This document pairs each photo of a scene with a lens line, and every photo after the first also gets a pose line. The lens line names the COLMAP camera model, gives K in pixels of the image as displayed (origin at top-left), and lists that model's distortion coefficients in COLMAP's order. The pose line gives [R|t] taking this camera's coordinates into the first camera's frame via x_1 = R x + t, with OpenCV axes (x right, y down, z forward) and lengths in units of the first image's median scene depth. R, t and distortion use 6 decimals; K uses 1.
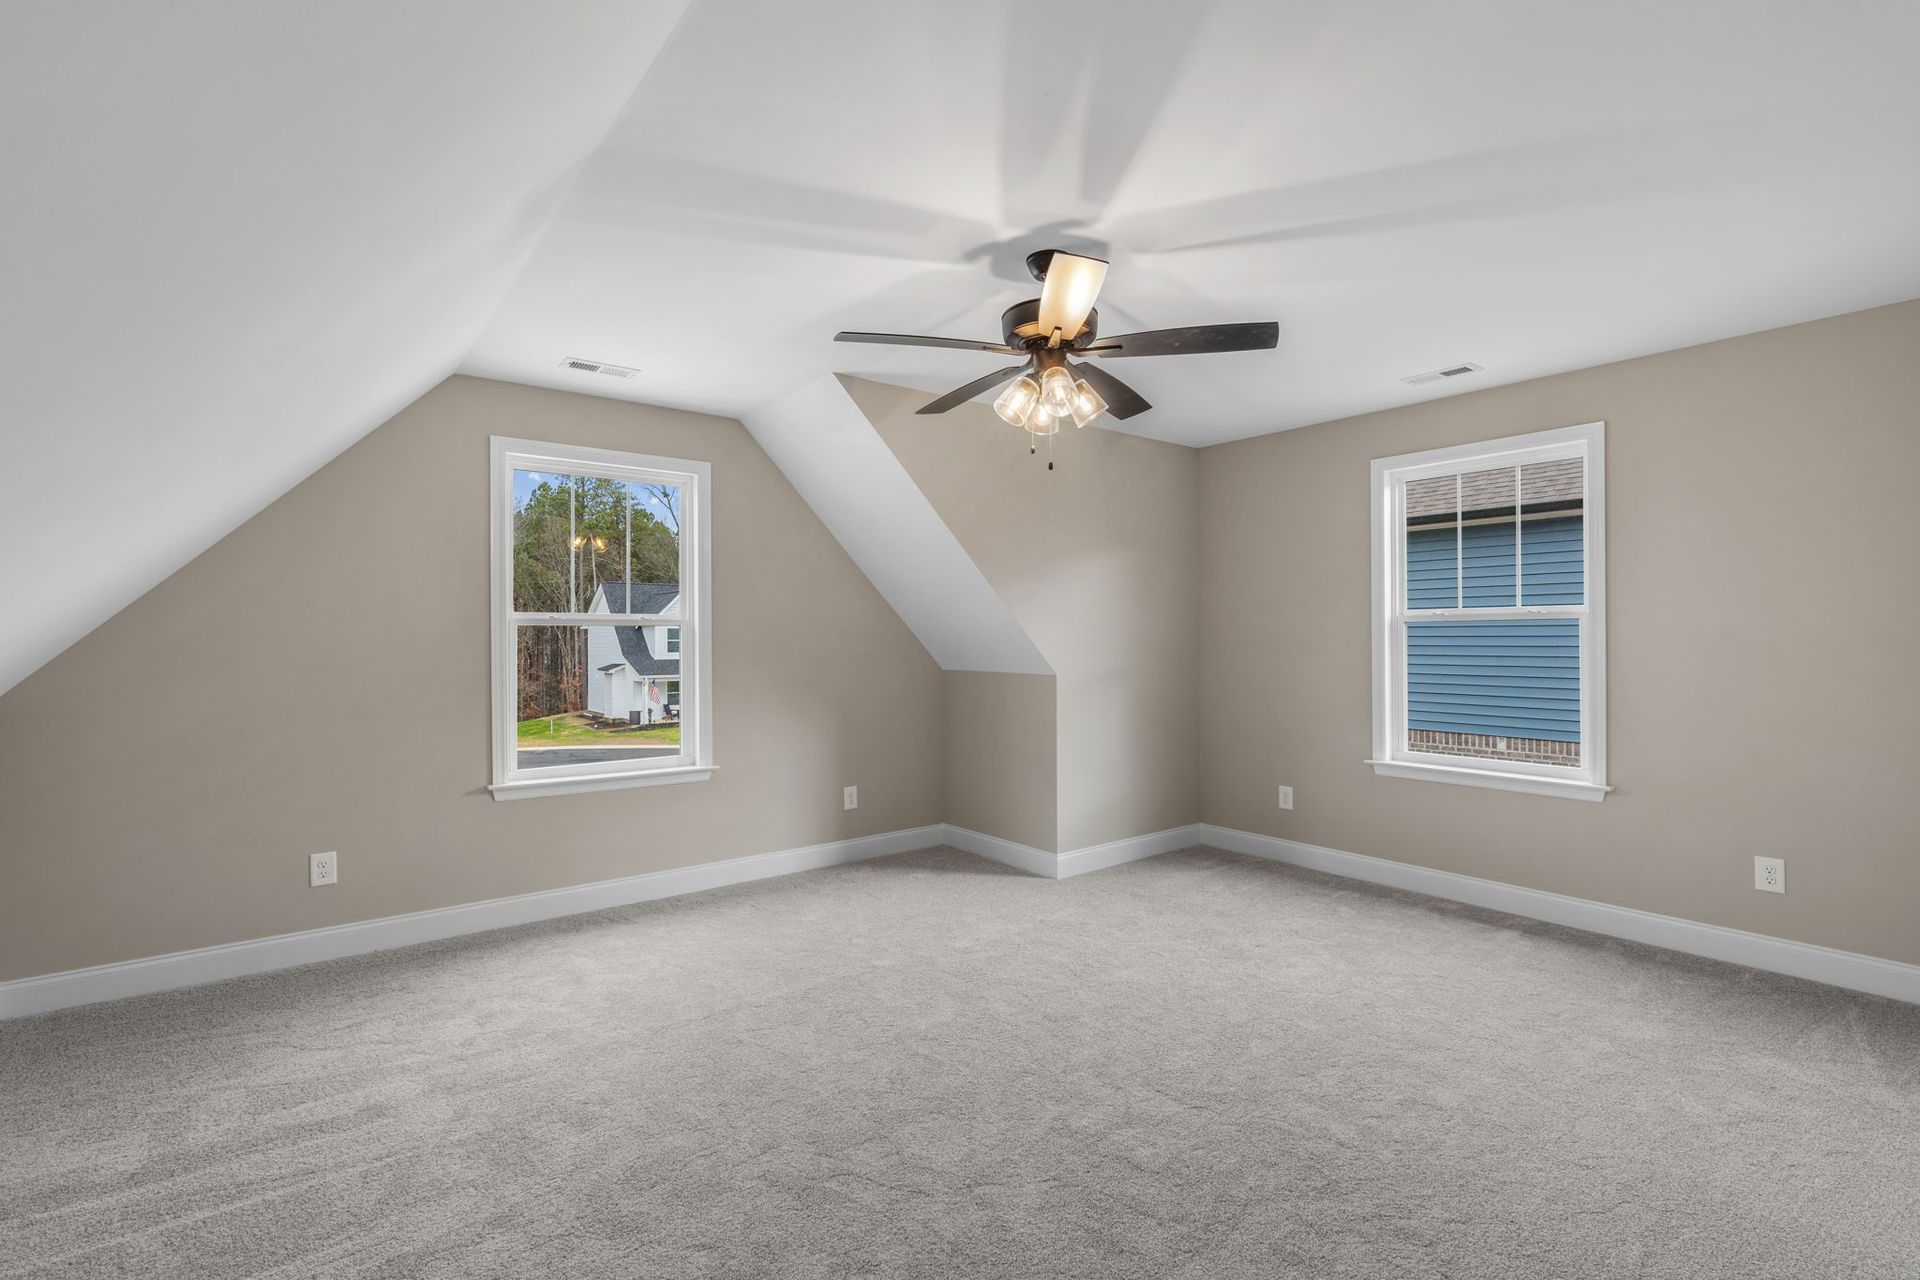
lens RADIAL K [[865.4, 0, 961.3], [0, 865.4, 631.2], [0, 0, 1]] dist [-0.005873, -0.000223]
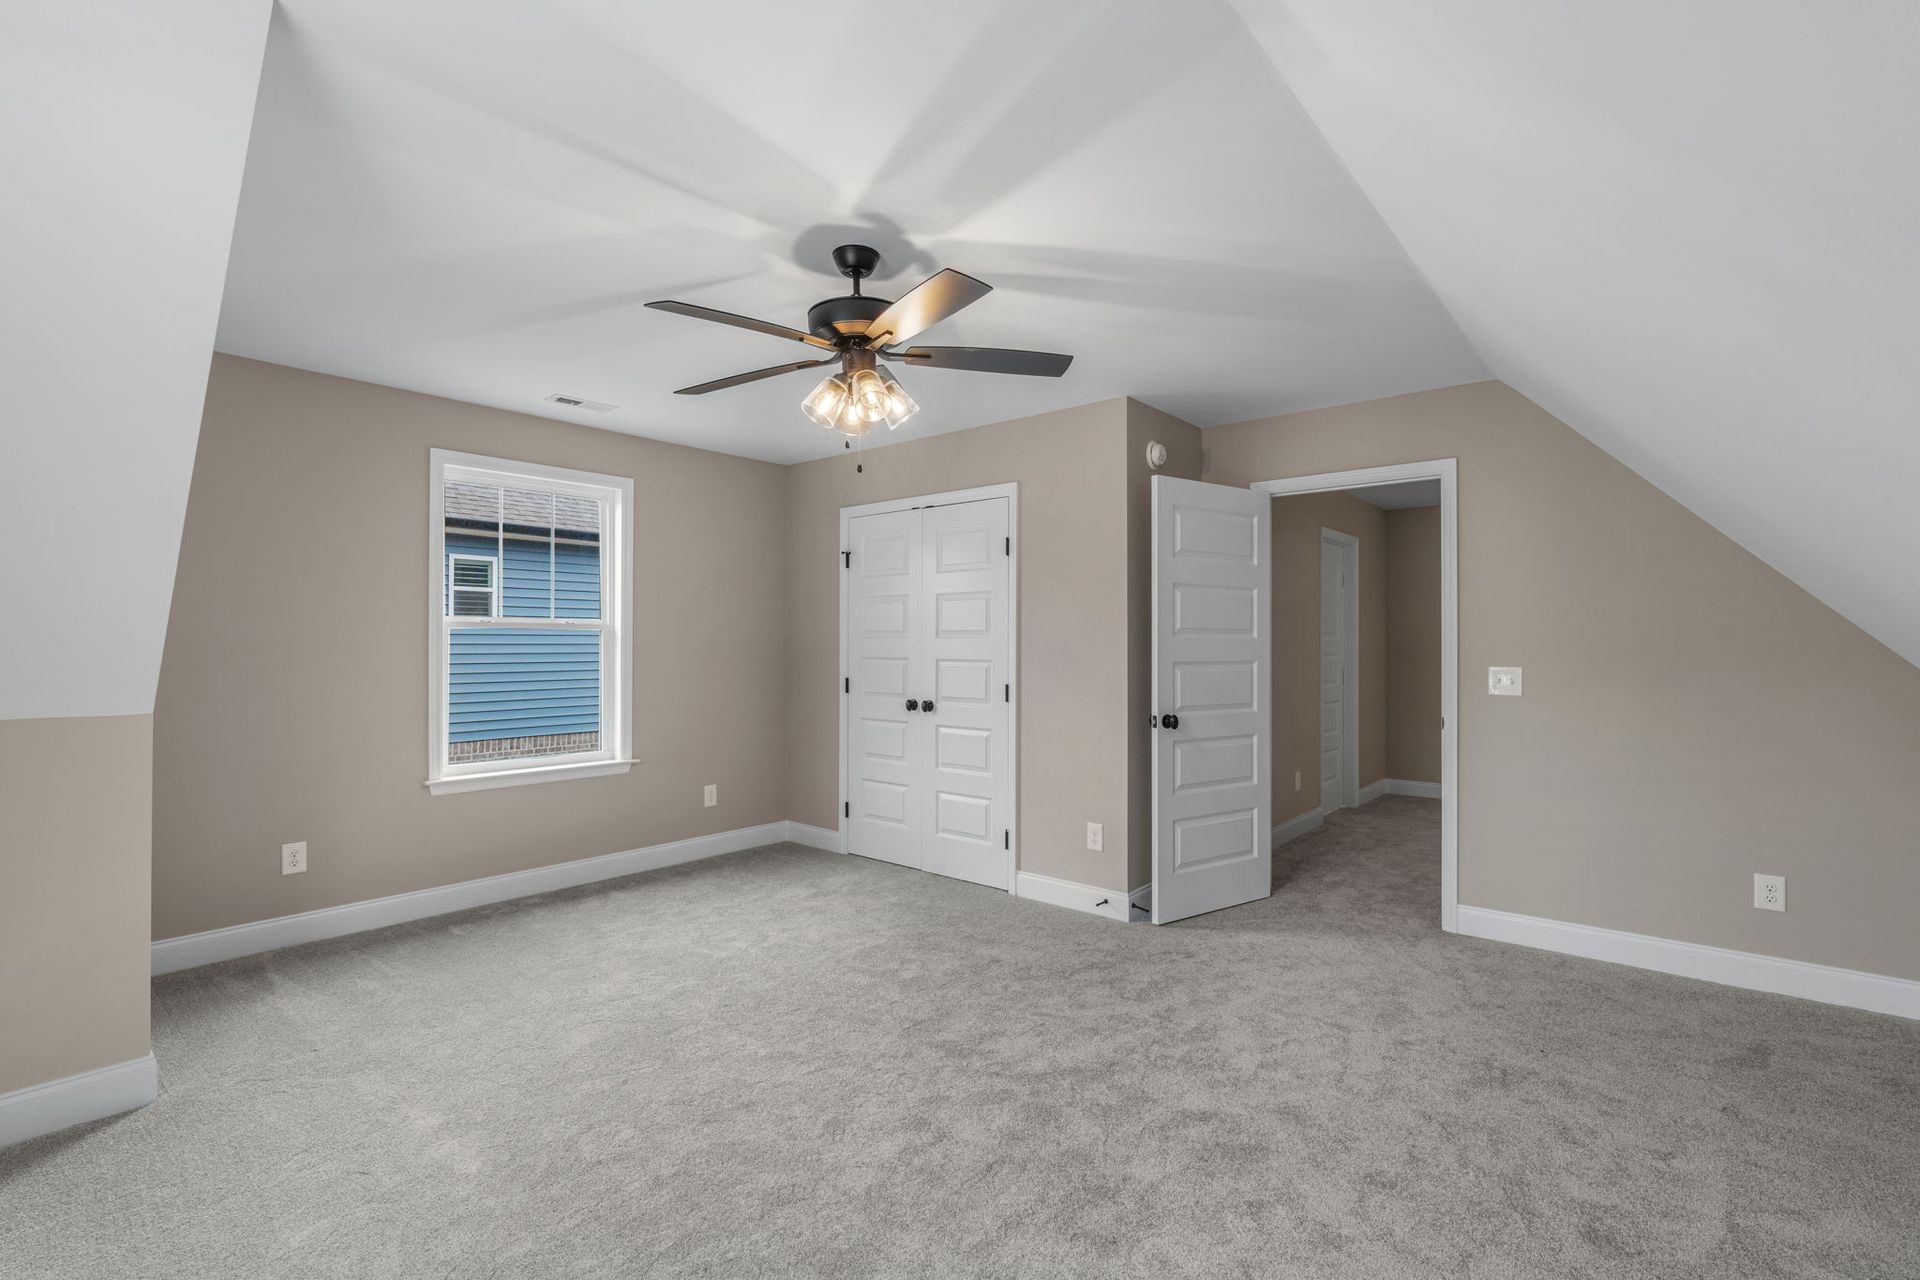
lens RADIAL K [[865.4, 0, 961.3], [0, 865.4, 631.2], [0, 0, 1]] dist [-0.005873, -0.000223]
pose [[-0.208663, 0.020972, 0.977763, -0.583016], [-0.005448, 0.999730, -0.022606, 0.011862], [-0.977972, -0.010044, -0.208493, 0.722543]]
